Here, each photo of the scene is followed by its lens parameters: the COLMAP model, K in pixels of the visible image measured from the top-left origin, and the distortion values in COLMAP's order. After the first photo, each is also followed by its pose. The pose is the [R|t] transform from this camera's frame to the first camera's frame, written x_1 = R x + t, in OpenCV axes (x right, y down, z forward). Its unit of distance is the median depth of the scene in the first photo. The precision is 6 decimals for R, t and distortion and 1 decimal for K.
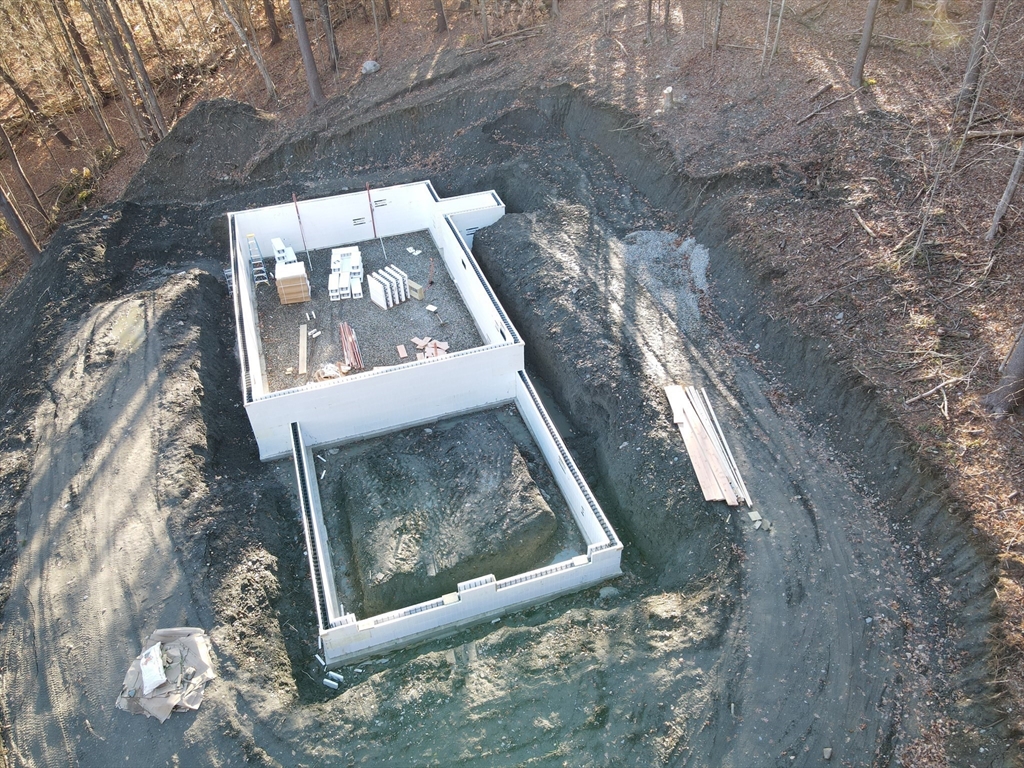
lens RADIAL K [[753.6, 0, 502.6], [0, 753.6, 381.7], [0, 0, 1]] dist [0.000705, 0.025054]
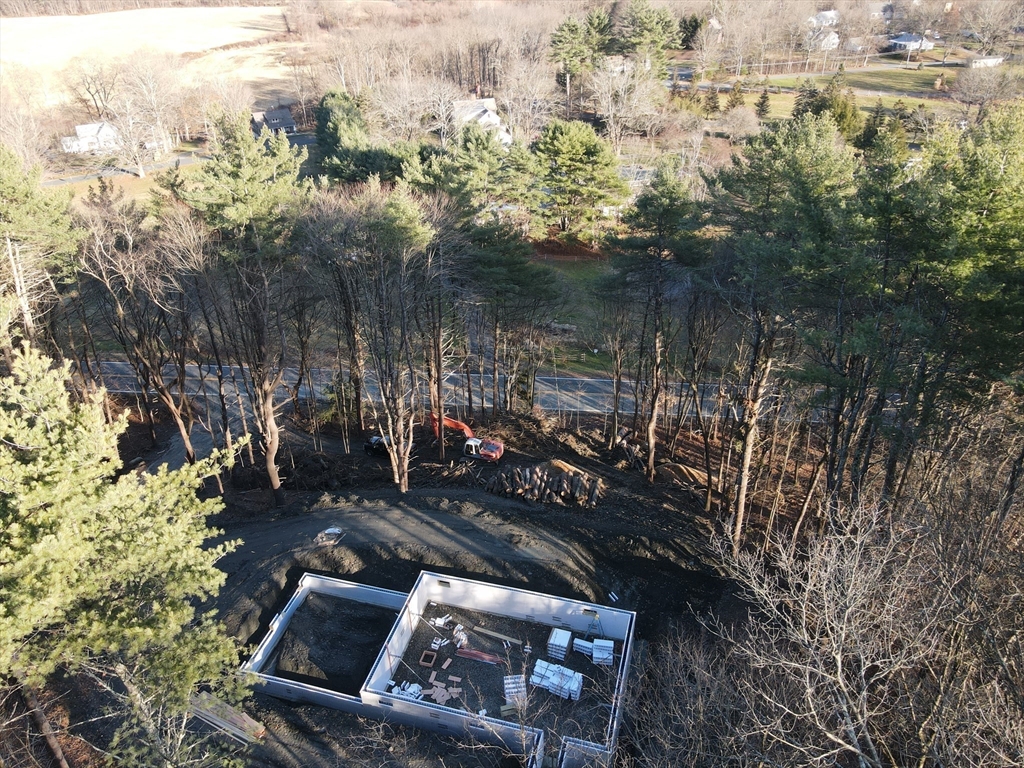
lens RADIAL K [[753.6, 0, 509.1], [0, 753.6, 374.6], [0, 0, 1]] dist [0.000705, 0.025054]
pose [[-0.555232, 0.473665, -0.683636, 0.716243], [-0.495571, 0.471705, 0.729317, -1.924301], [0.667927, 0.743731, -0.027171, 0.847062]]
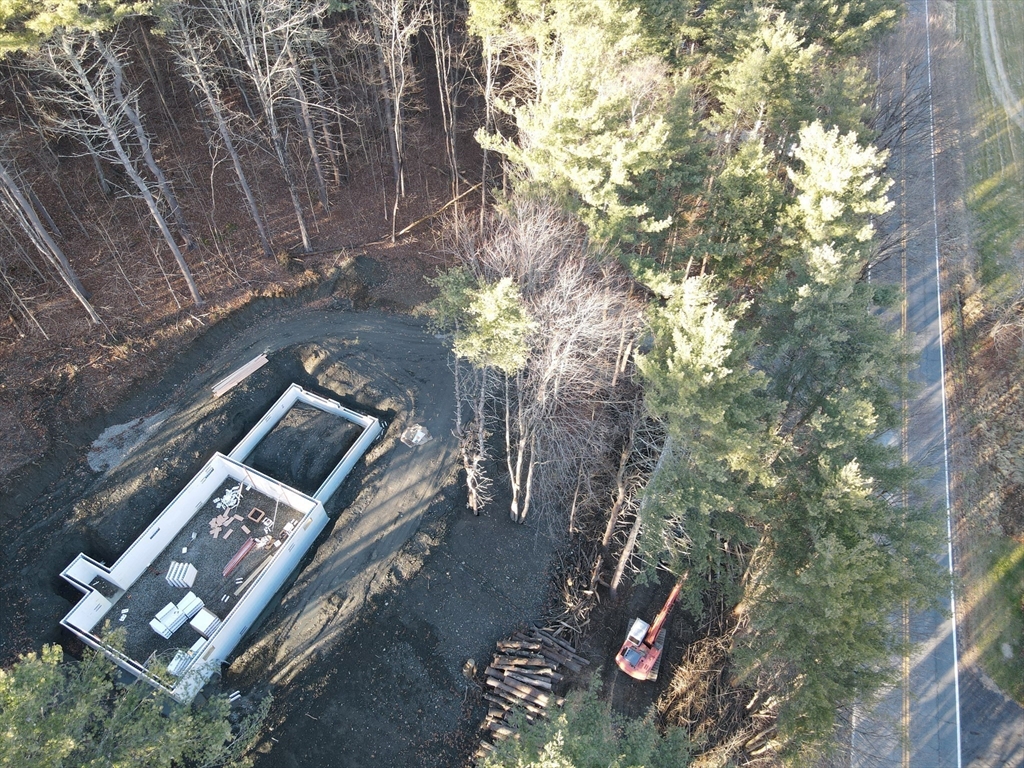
lens RADIAL K [[753.6, 0, 515.9], [0, 753.6, 382.7], [0, 0, 1]] dist [0.000705, 0.025054]
pose [[-0.693965, -0.513915, 0.504286, -1.691460], [0.510067, 0.143431, 0.848091, -1.609269], [-0.508177, 0.845765, 0.162596, 0.086150]]
